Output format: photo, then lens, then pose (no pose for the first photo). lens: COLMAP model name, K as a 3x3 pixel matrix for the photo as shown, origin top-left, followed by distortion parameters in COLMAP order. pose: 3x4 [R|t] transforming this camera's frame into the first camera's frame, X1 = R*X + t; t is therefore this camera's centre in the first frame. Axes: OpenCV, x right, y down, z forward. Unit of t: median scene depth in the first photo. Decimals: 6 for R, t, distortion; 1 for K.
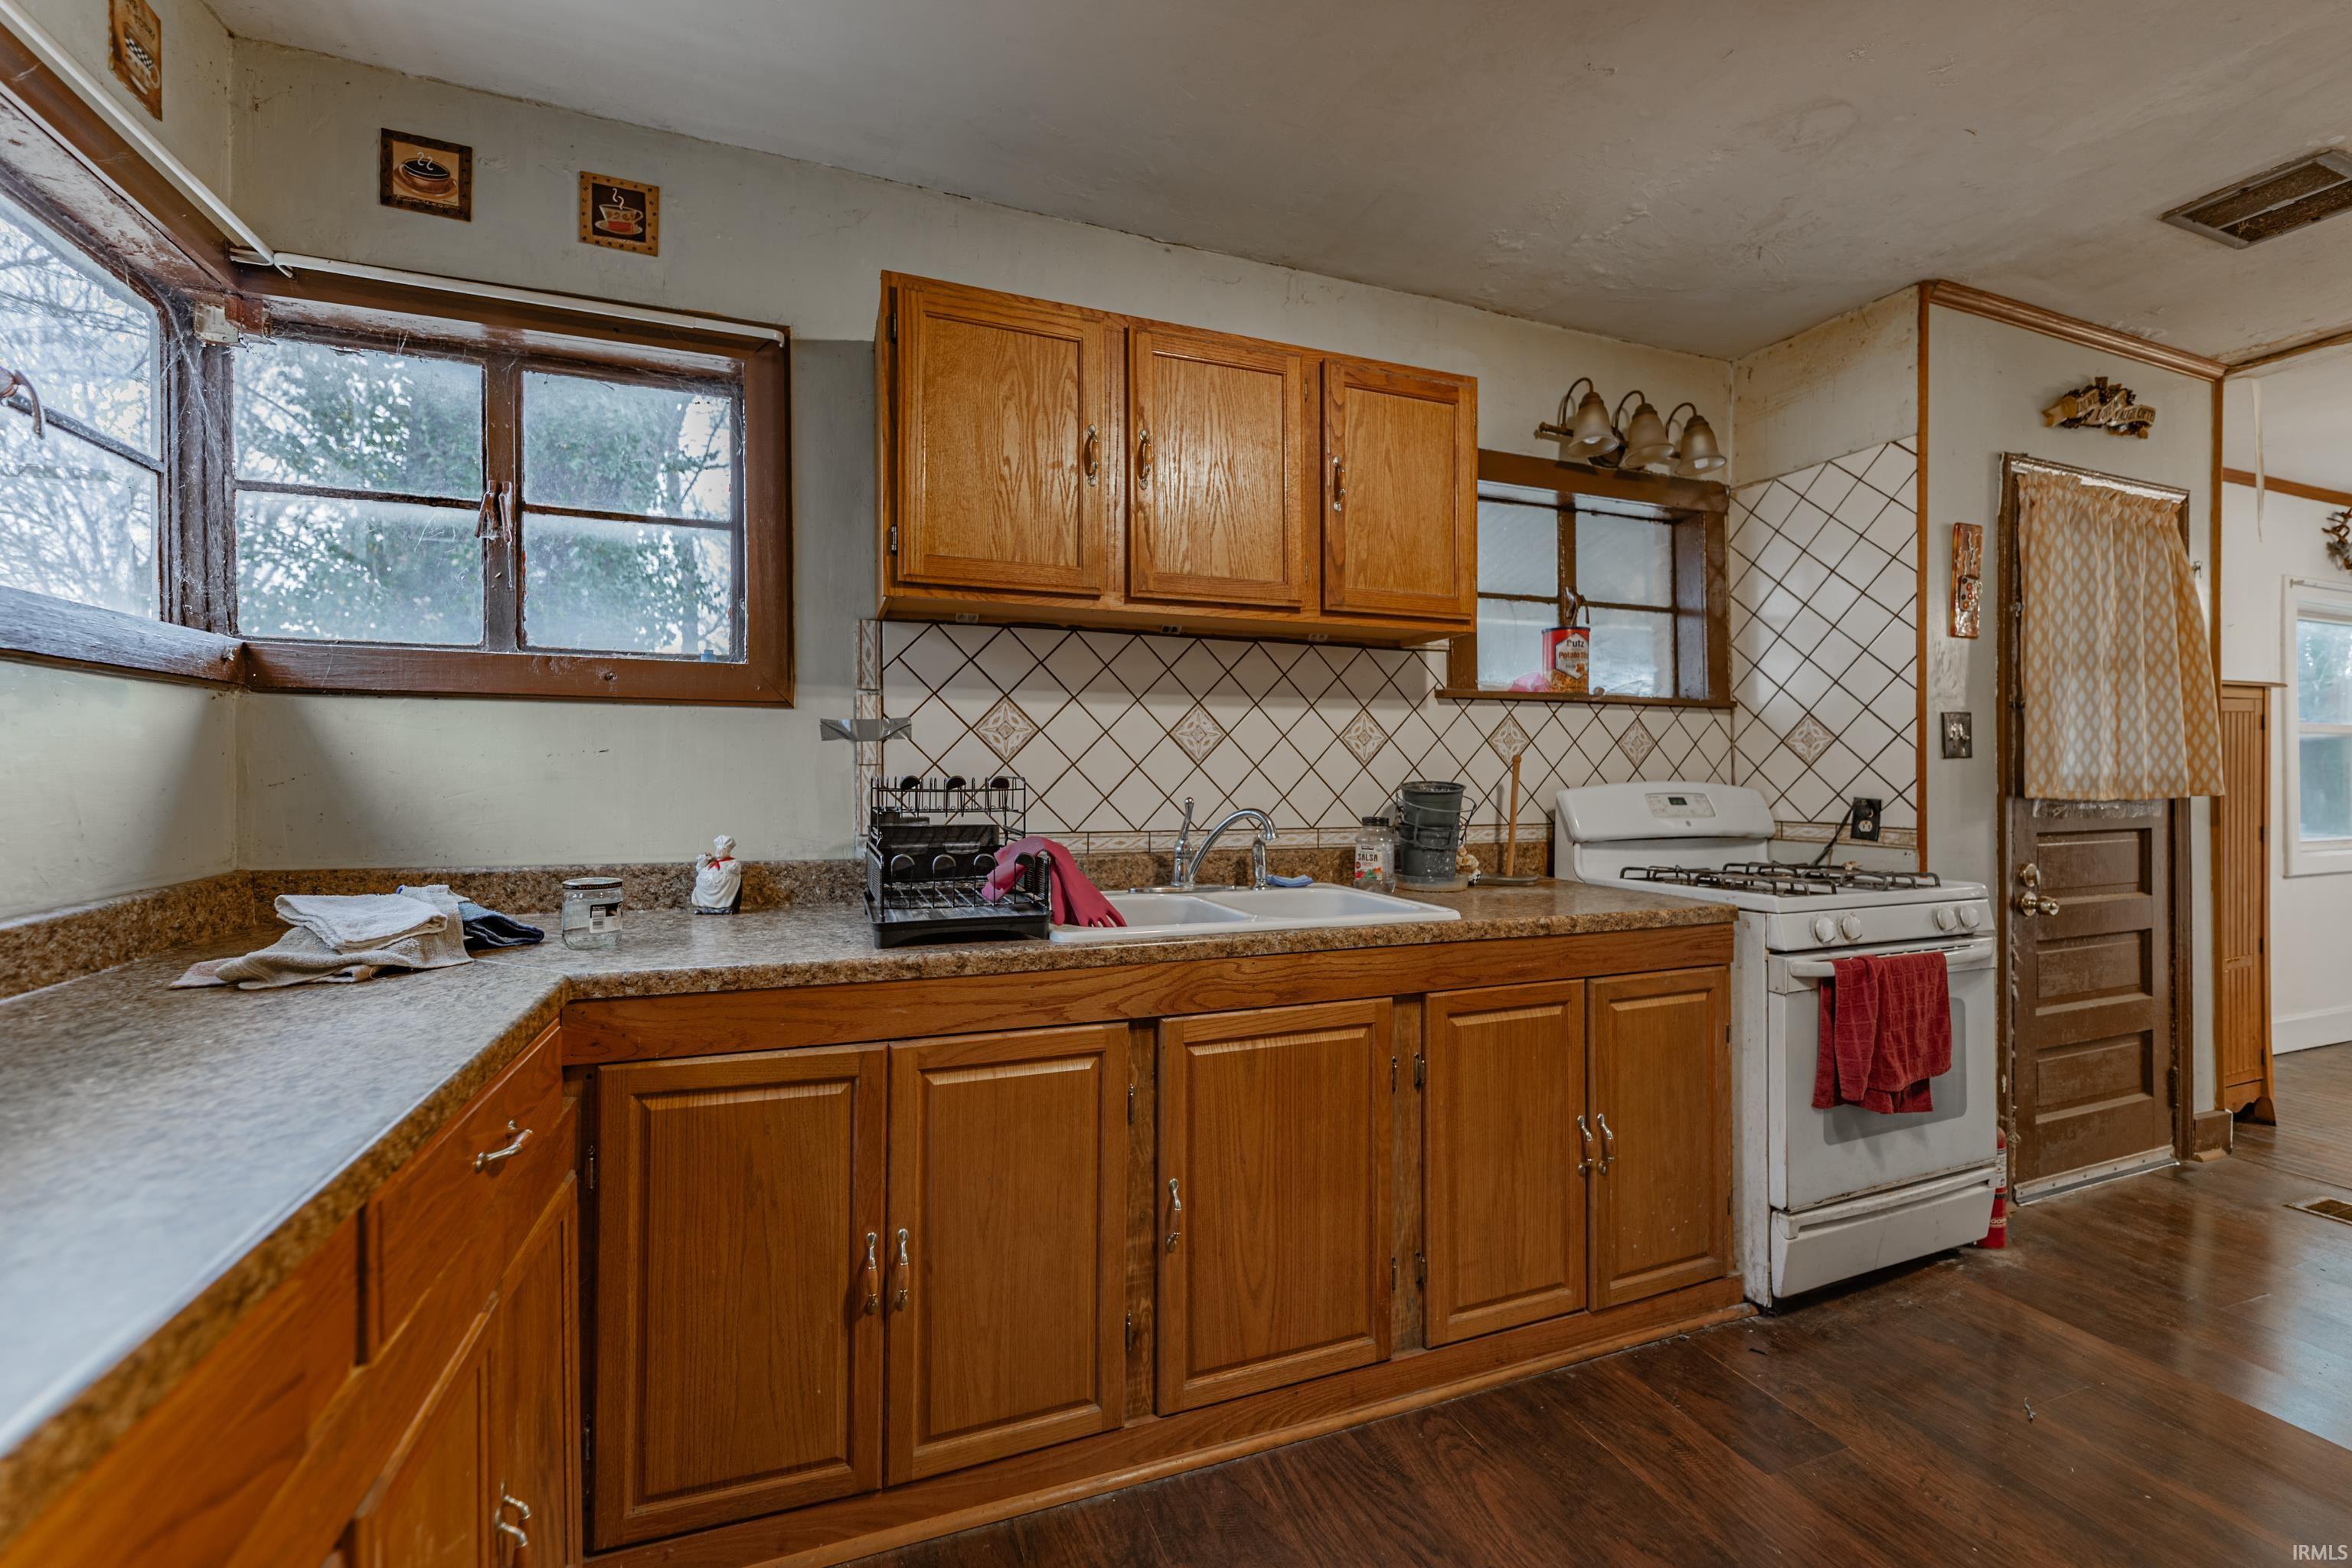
lens RADIAL K [[949.9, 0, 1180.0], [0, 949.9, 777.7], [0, 0, 1]] dist [0.006523, 0.000021]
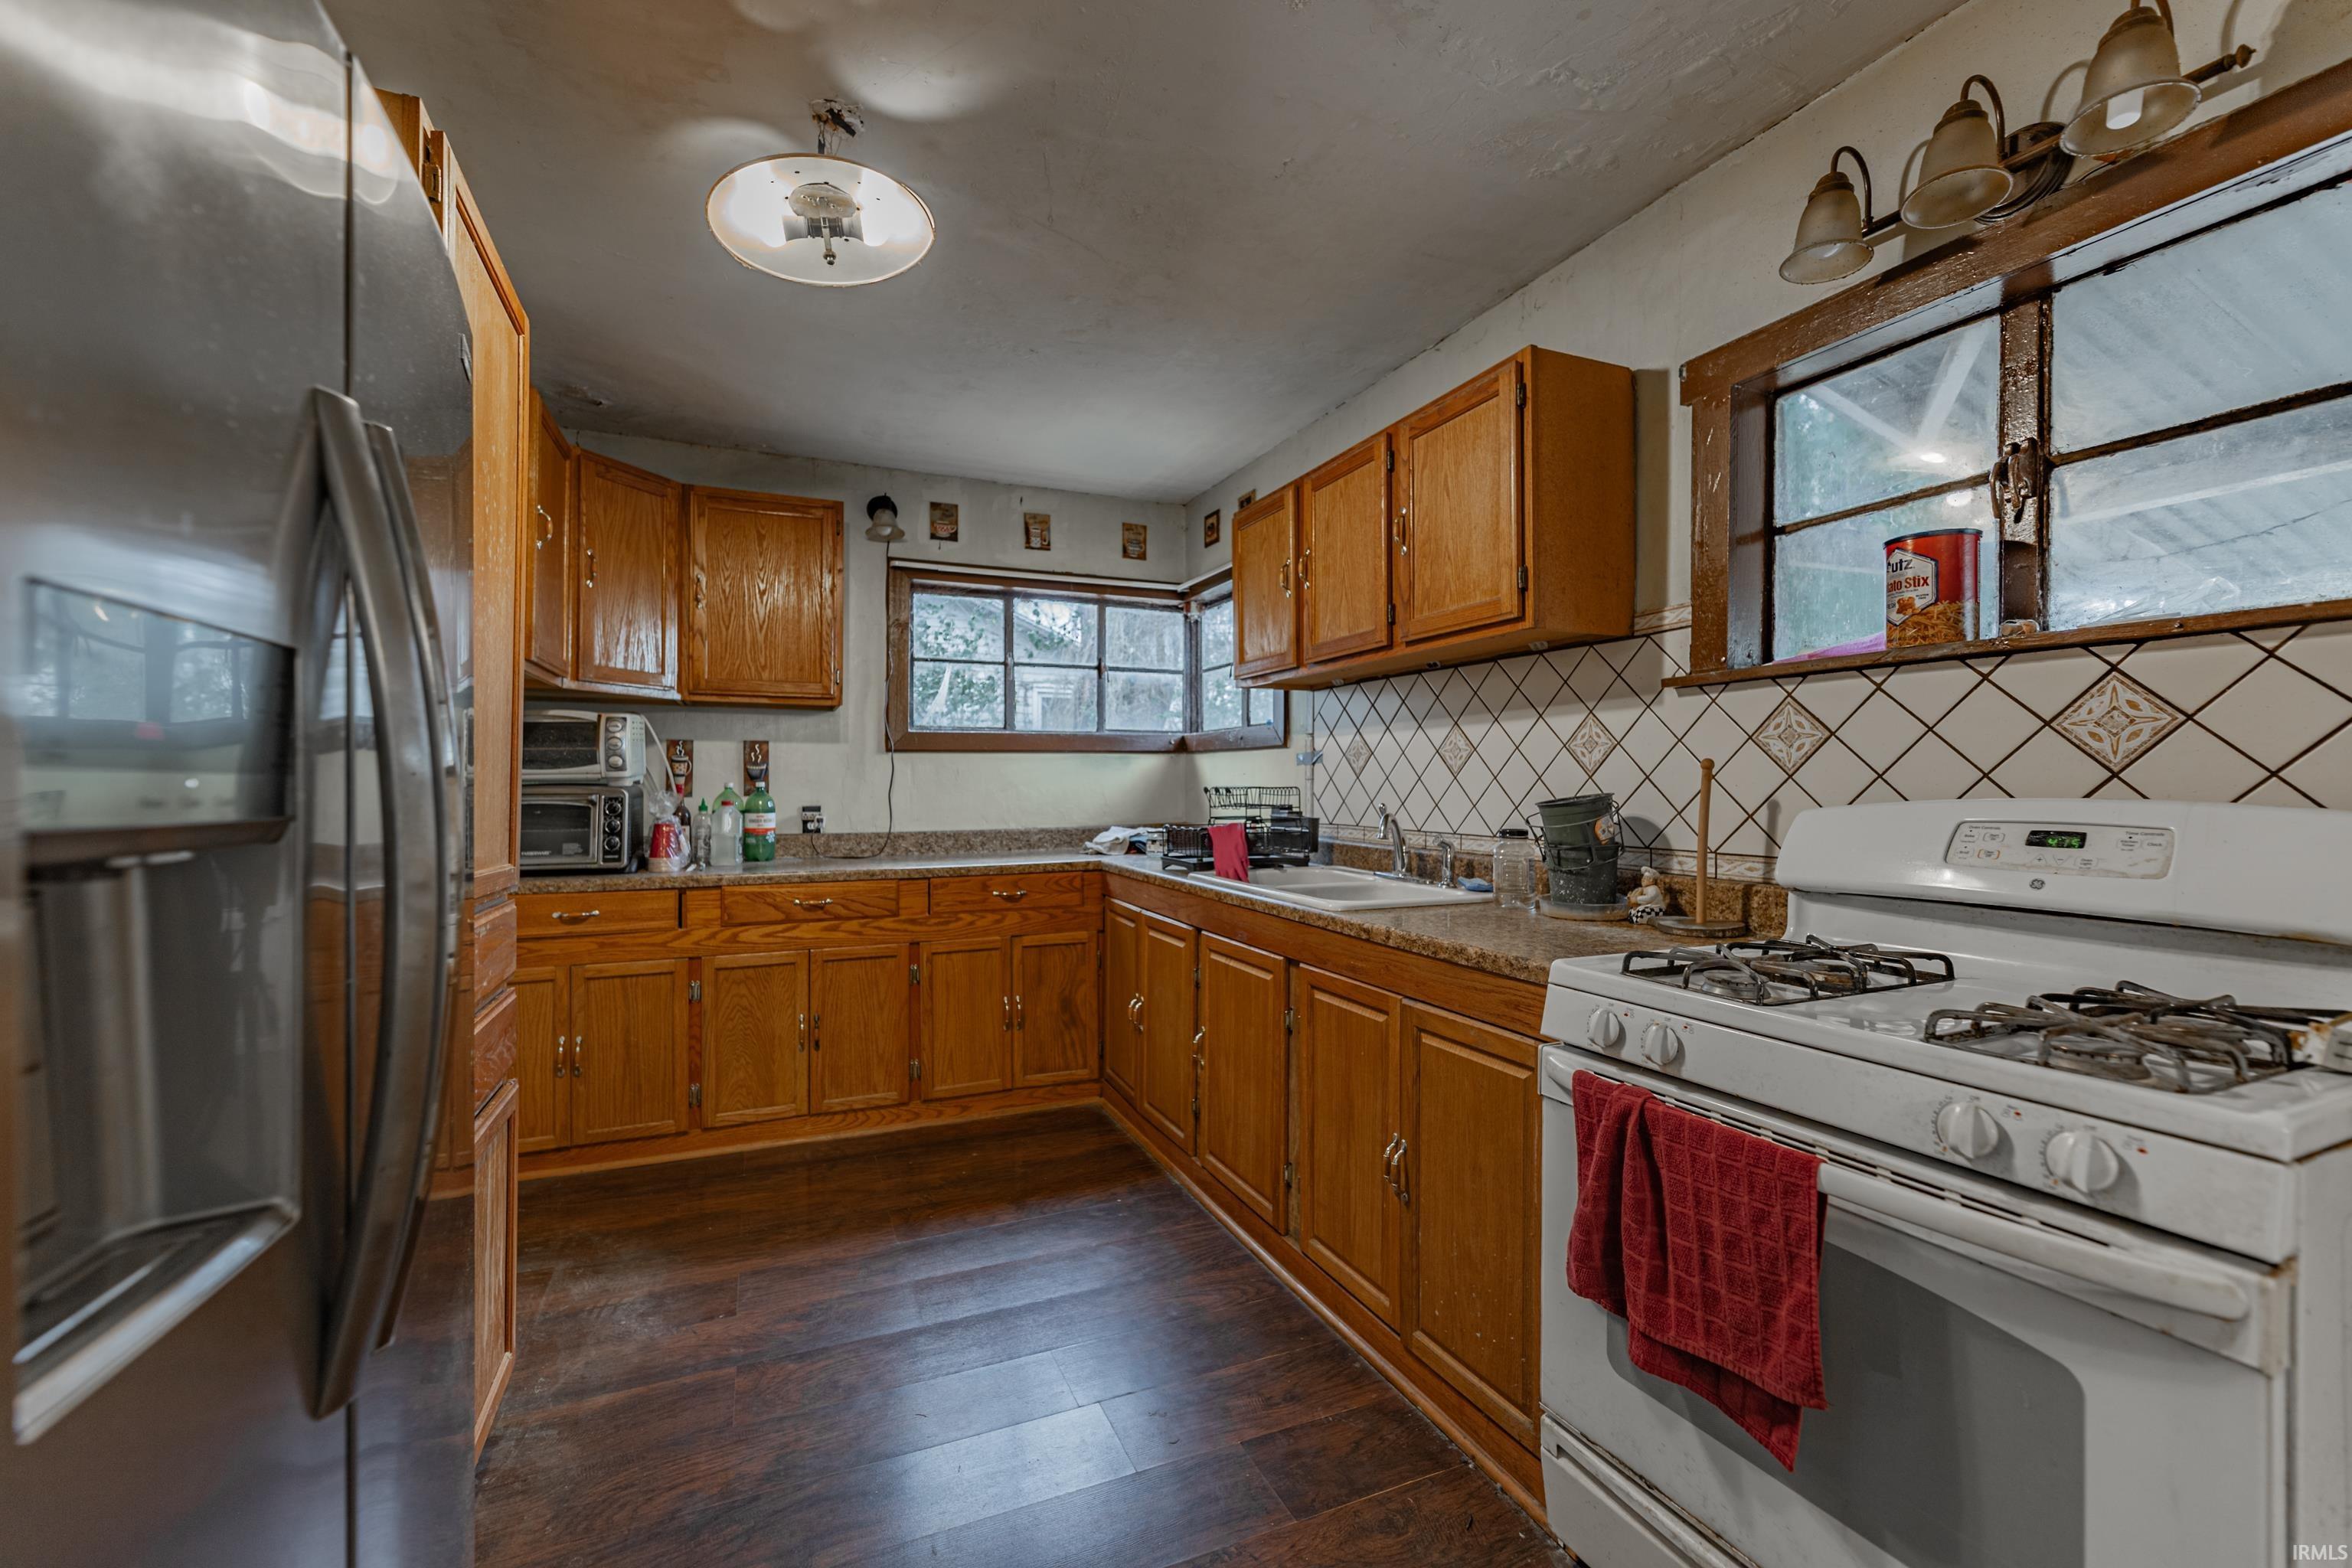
lens RADIAL K [[949.9, 0, 1165.3], [0, 949.9, 778.7], [0, 0, 1]] dist [0.006523, 0.000021]
pose [[0.039882, -0.005217, -0.999191, 1.117872], [0.002764, 0.999983, -0.005111, -0.006215], [0.999201, -0.002558, 0.039896, 0.579742]]
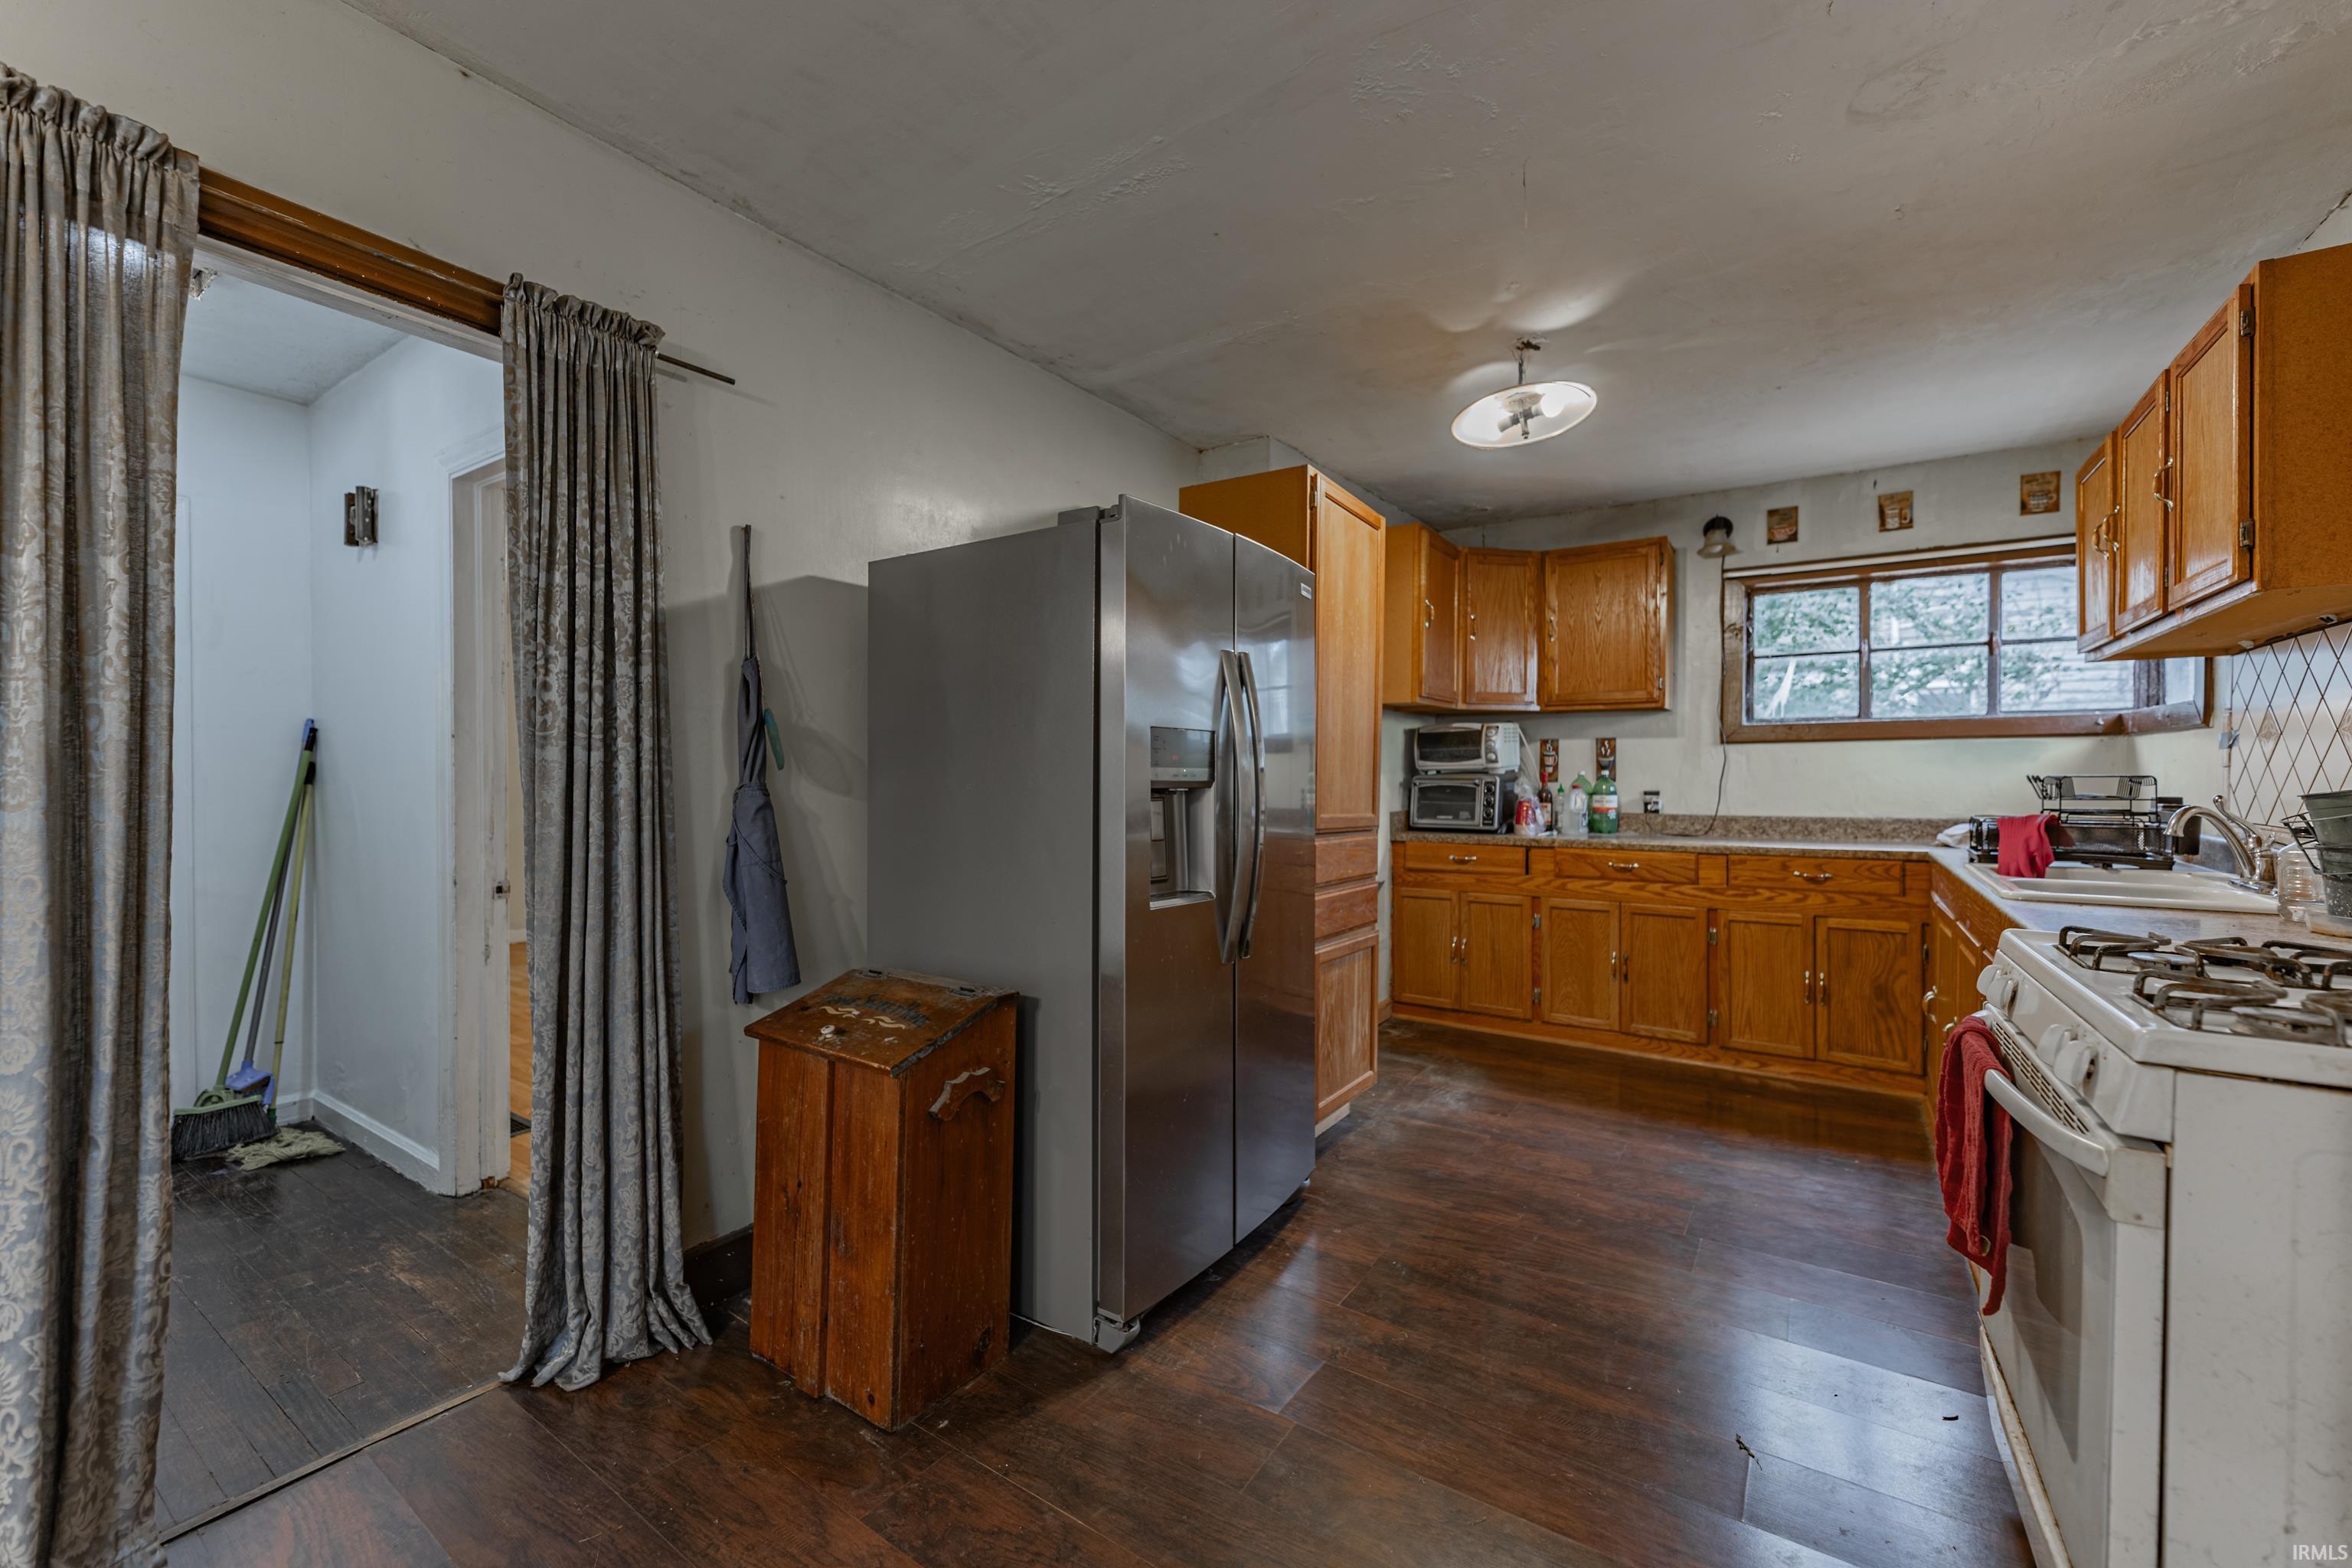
lens RADIAL K [[949.9, 0, 1175.2], [0, 949.9, 775.3], [0, 0, 1]] dist [0.006523, 0.000021]
pose [[-0.816234, 0.000922, -0.577721, 1.387097], [0.000750, 1.000000, 0.000536, -0.002839], [0.577722, 0.000004, -0.816234, 1.053055]]
